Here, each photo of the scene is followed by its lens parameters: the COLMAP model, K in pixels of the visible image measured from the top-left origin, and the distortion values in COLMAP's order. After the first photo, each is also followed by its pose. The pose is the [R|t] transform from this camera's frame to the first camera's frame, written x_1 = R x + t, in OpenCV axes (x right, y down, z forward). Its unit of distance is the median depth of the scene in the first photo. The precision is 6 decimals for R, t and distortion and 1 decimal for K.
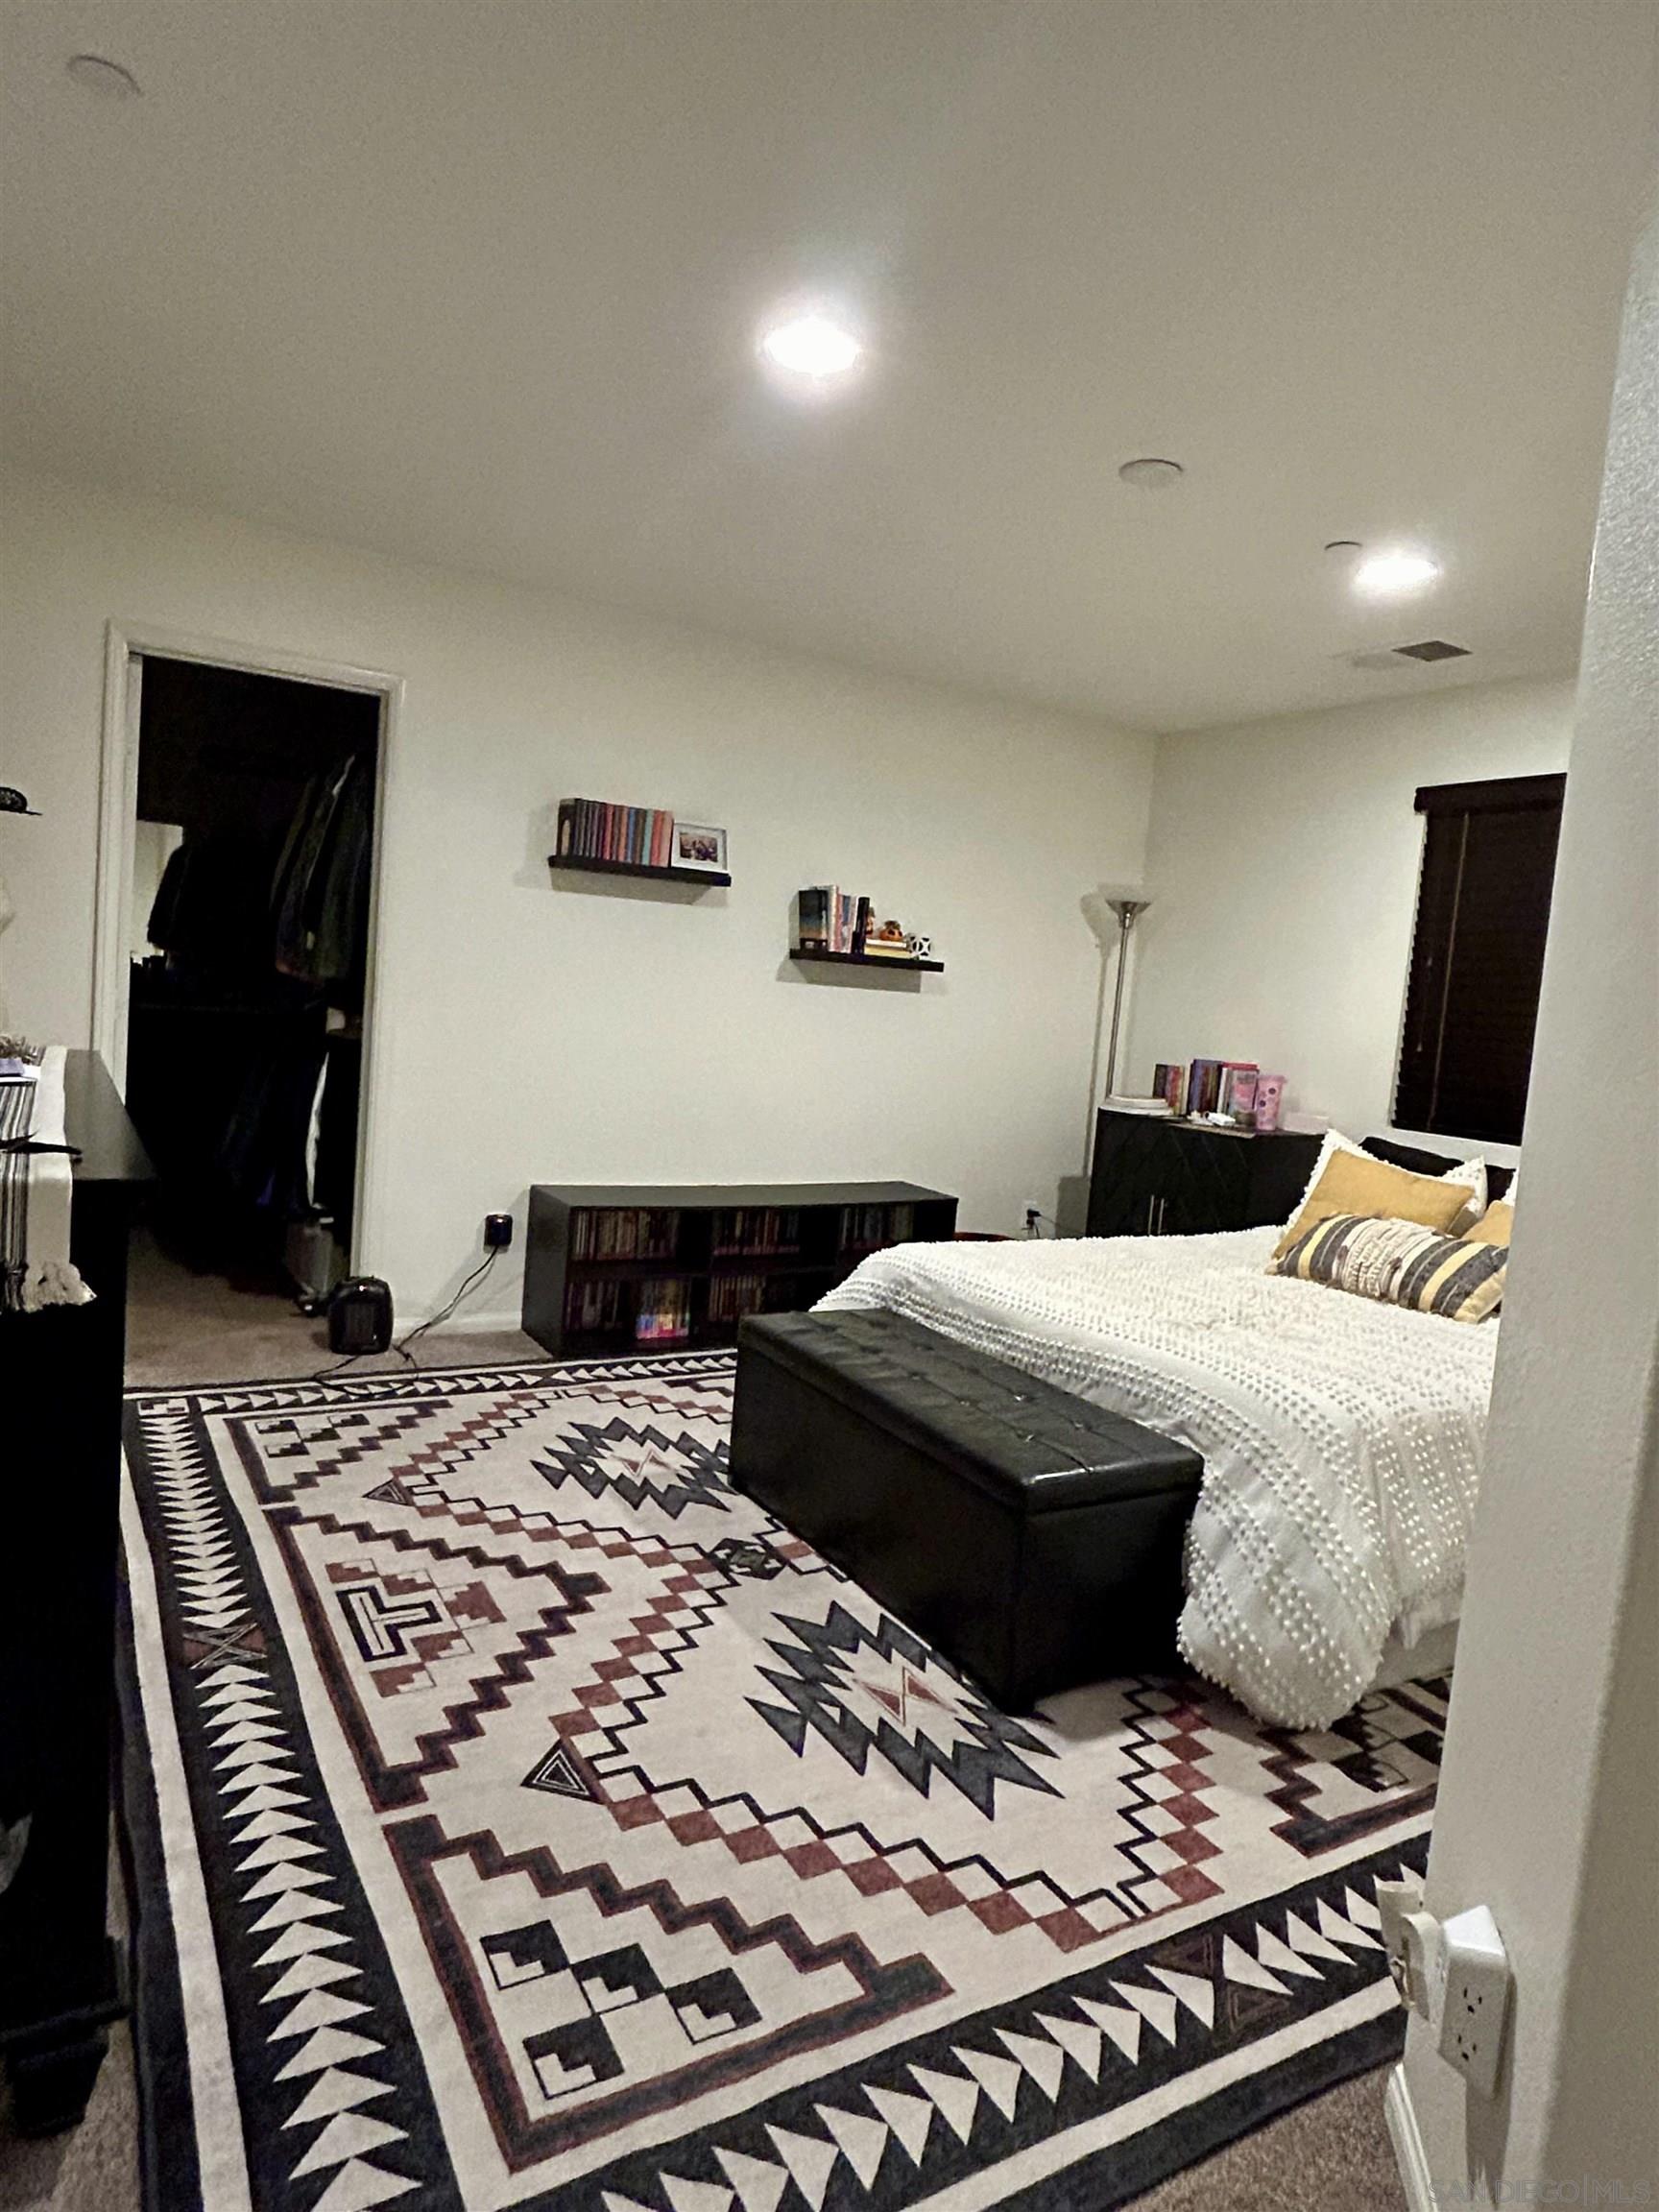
lens RADIAL K [[1316.9, 0, 825.9], [0, 1316.9, 1101.1], [0, 0, 1]] dist [0.001609, -0.000601]
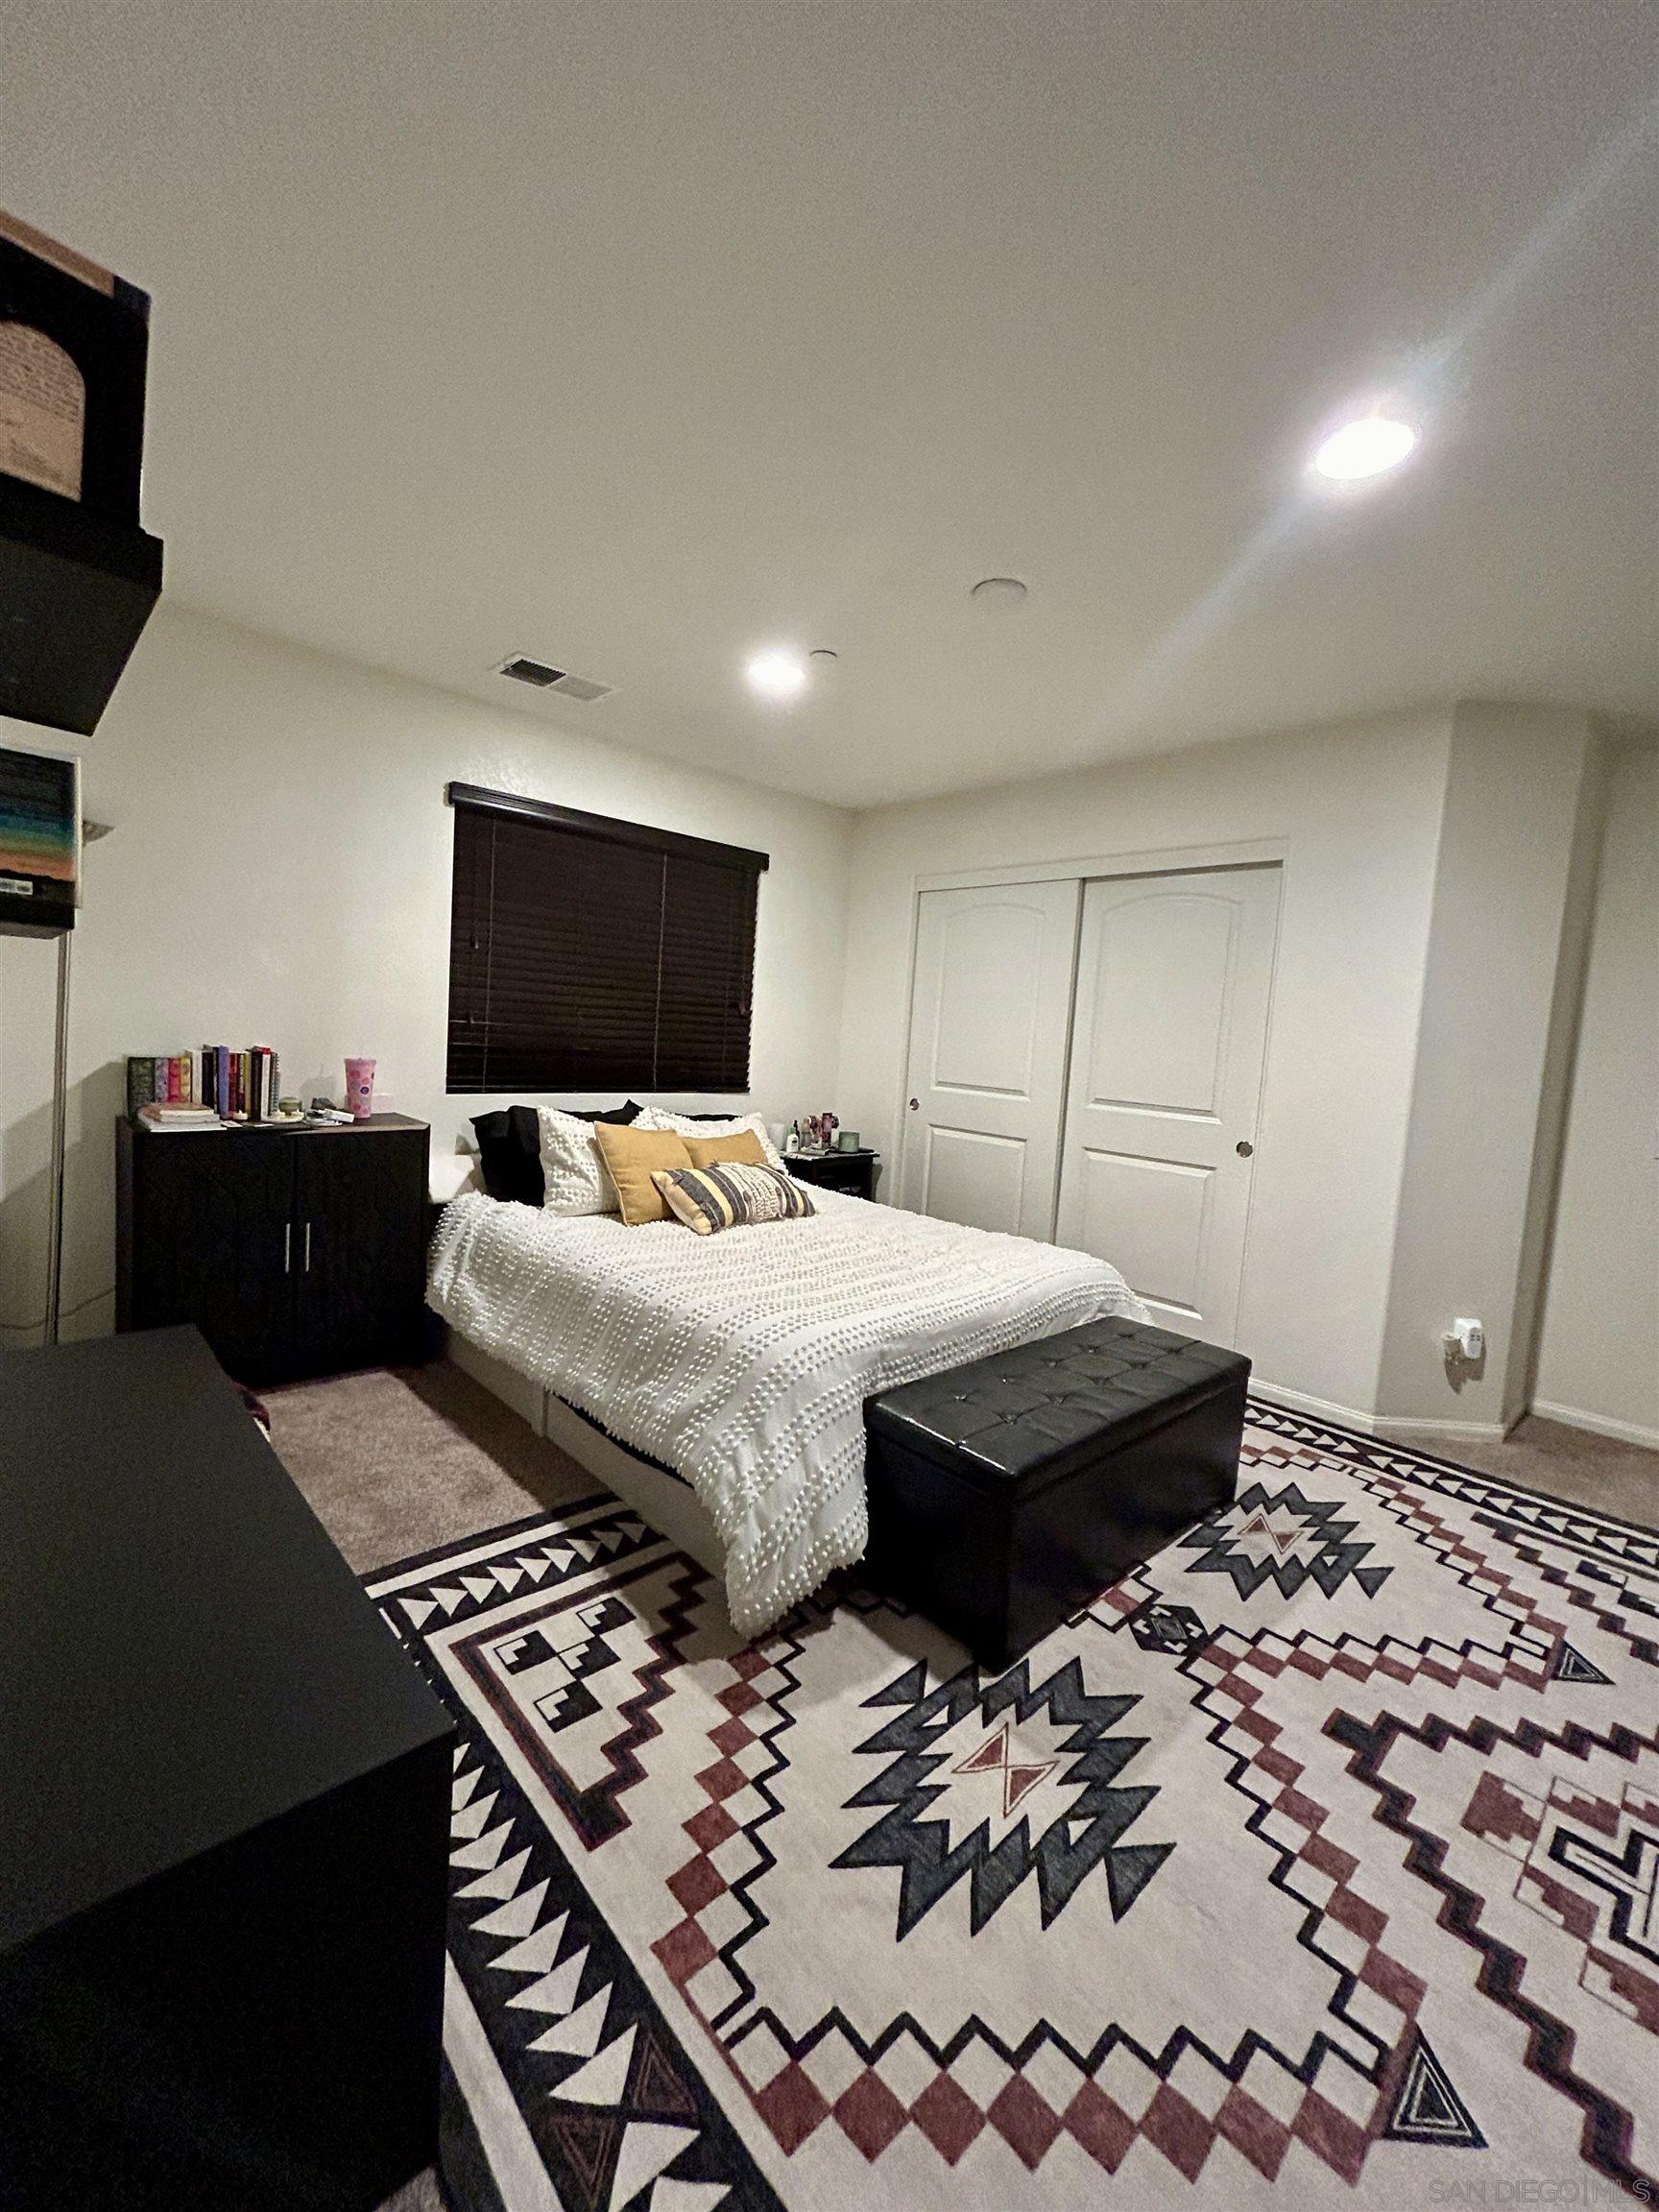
lens RADIAL K [[893.9, 0, 822.2], [0, 893.9, 1101.7], [0, 0, 1]] dist [0.003905, -0.001105]
pose [[-0.210811, -0.177815, 0.961218, -0.650887], [0.003305, 0.983181, 0.182602, -0.197528], [-0.977521, 0.041671, -0.206677, 1.513129]]
